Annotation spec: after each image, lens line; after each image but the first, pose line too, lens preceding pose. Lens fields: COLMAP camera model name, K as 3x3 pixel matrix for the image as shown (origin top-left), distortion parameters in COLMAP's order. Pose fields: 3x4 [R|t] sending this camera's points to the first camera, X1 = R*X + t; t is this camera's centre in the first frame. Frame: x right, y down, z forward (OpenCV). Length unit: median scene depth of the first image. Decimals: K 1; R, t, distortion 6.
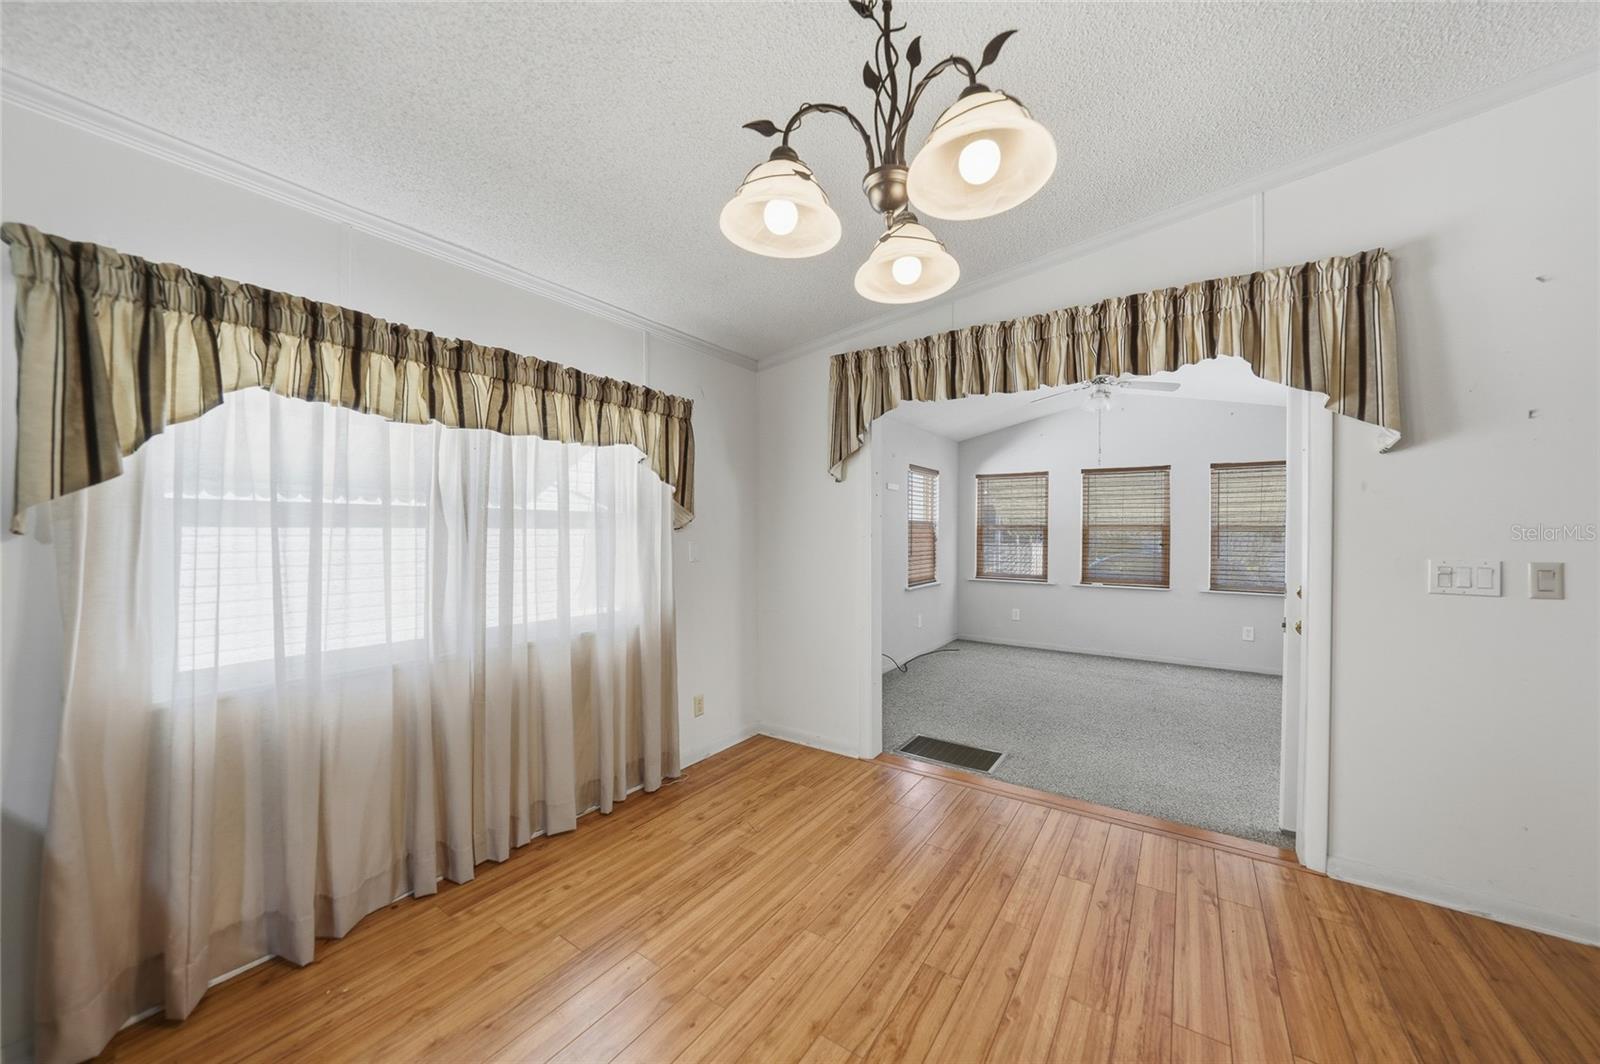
lens RADIAL K [[568.4, 0, 799.8], [0, 568.4, 534.5], [0, 0, 1]] dist [-0.029380, 0.007105]
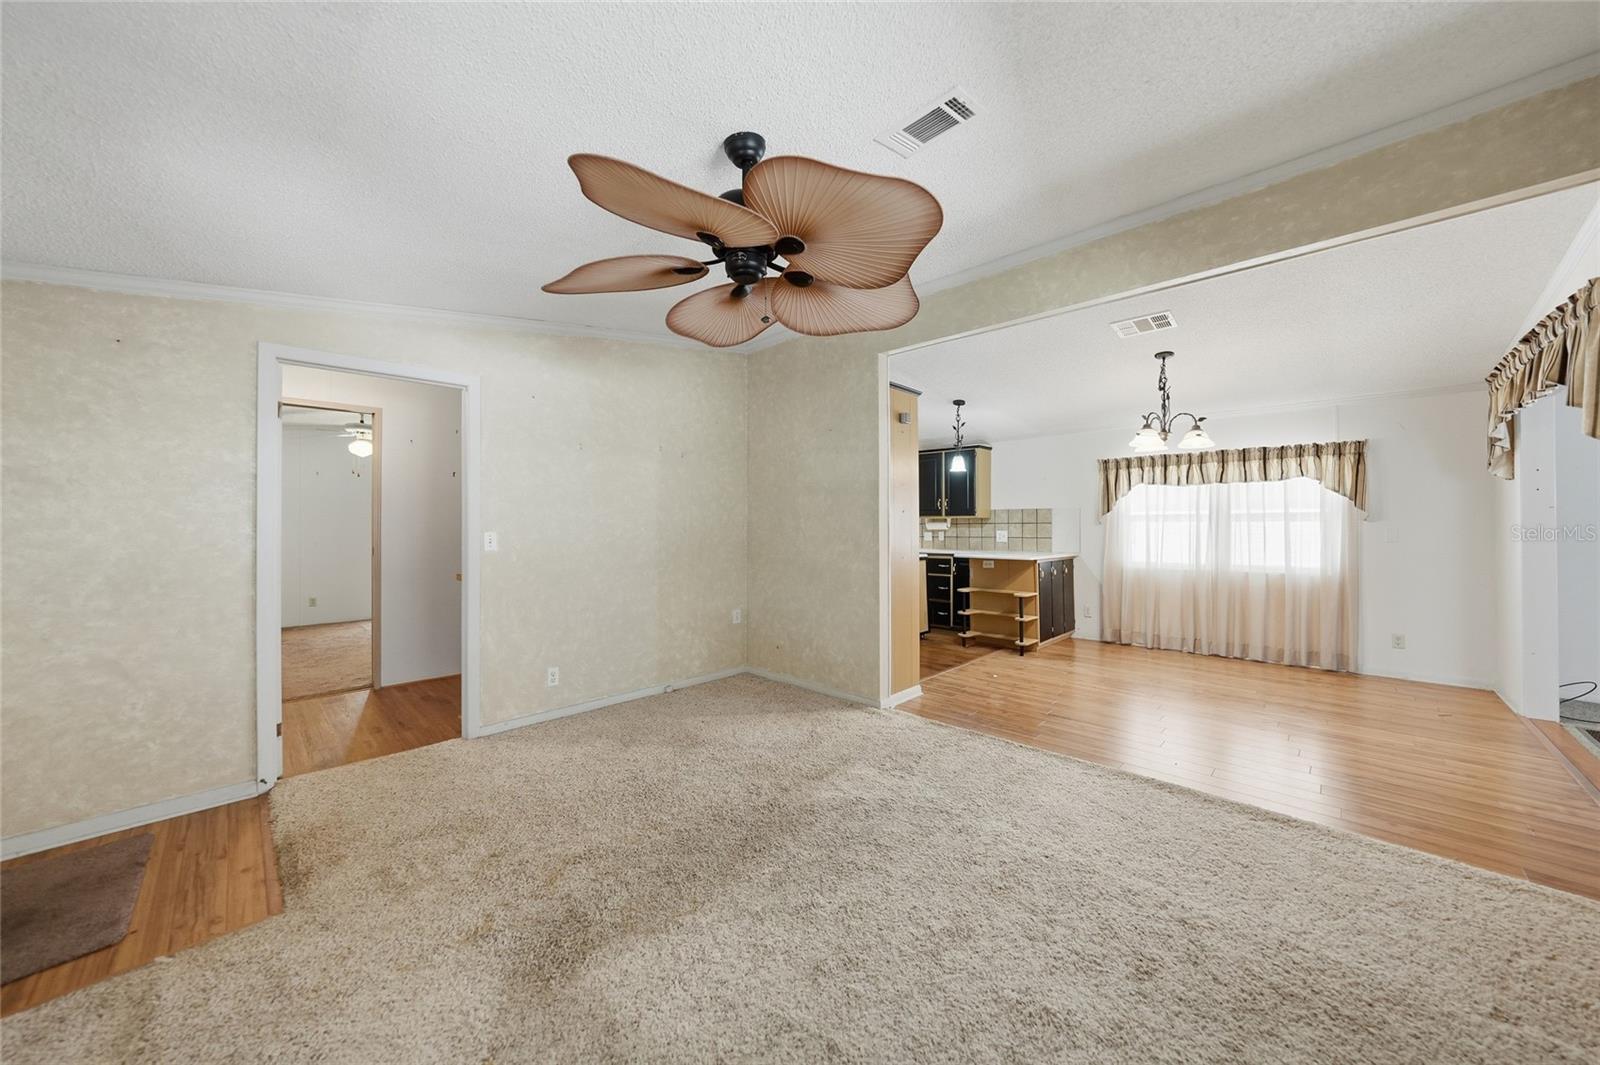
lens RADIAL K [[561.1, 0, 802.5], [0, 561.1, 522.5], [0, 0, 1]] dist [-0.019023, 0.000057]
pose [[-0.174390, -0.005135, -0.984663, 2.220155], [-0.003863, 0.999982, -0.004530, 0.012241], [0.984669, 0.003013, -0.174407, -0.402349]]
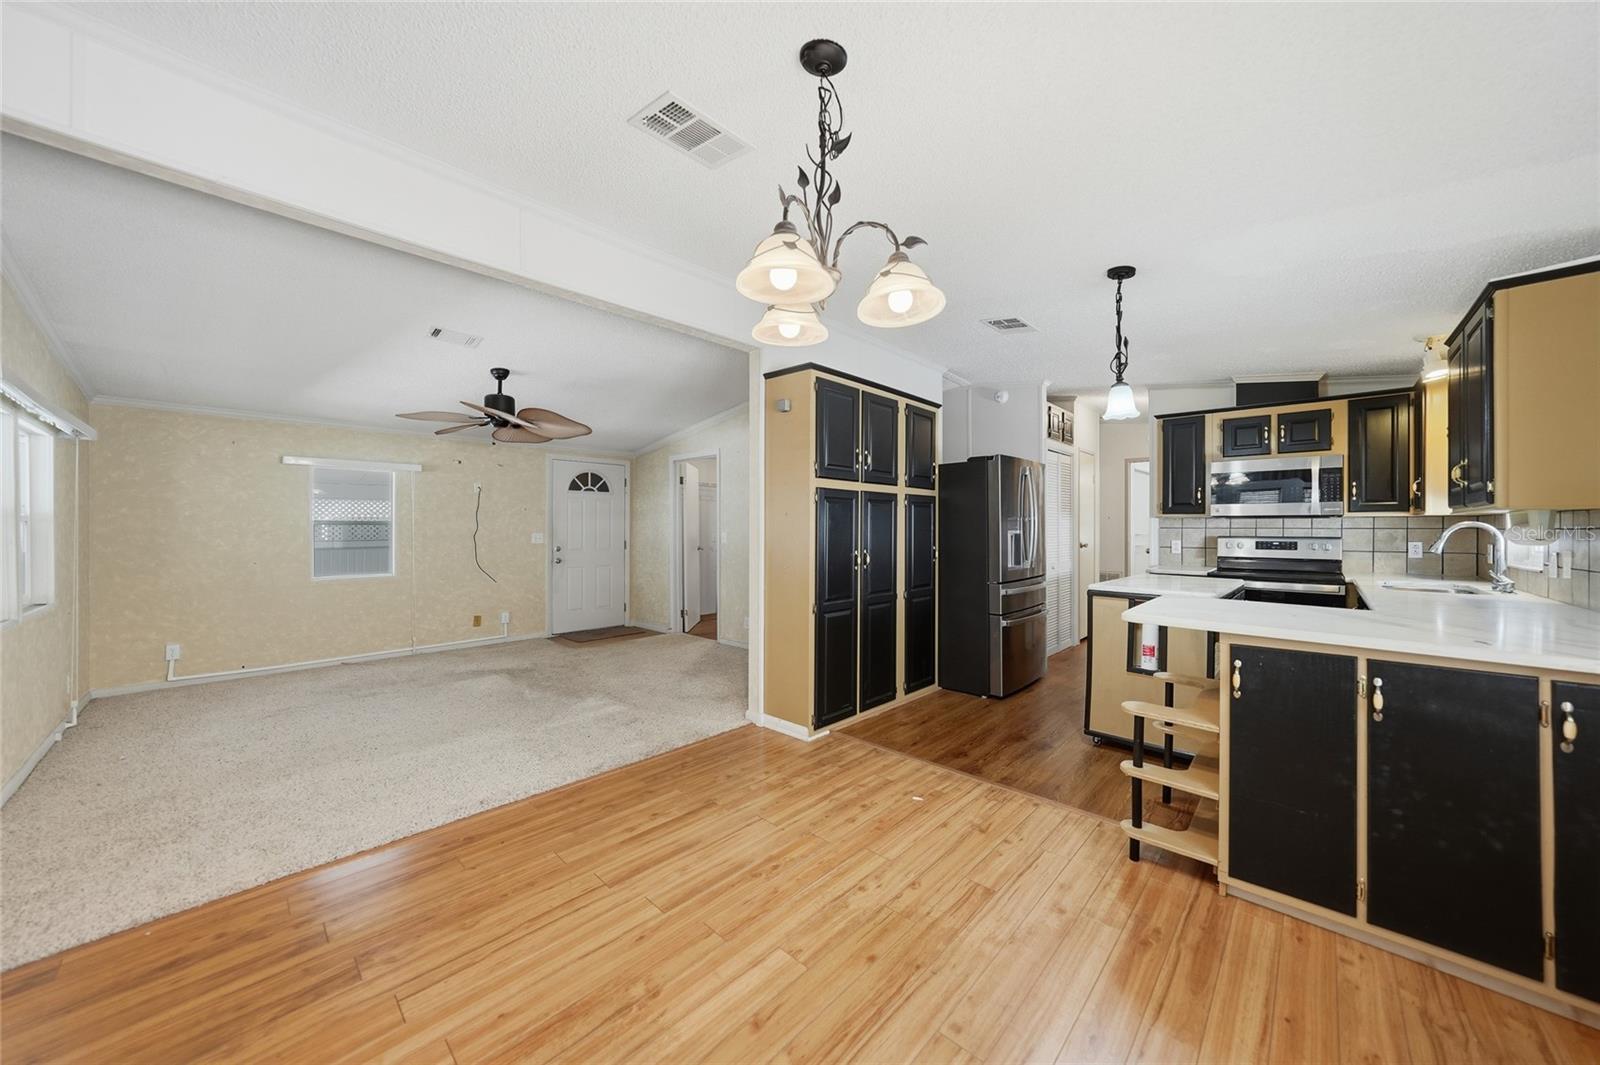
lens RADIAL K [[559.0, 0, 799.3], [0, 559.0, 525.0], [0, 0, 1]] dist [-0.027347, 0.008932]
pose [[-0.987388, -0.002250, 0.158301, -0.001305], [-0.002319, 0.999997, -0.000247, -0.001670], [-0.158300, -0.000611, -0.987391, 1.205687]]
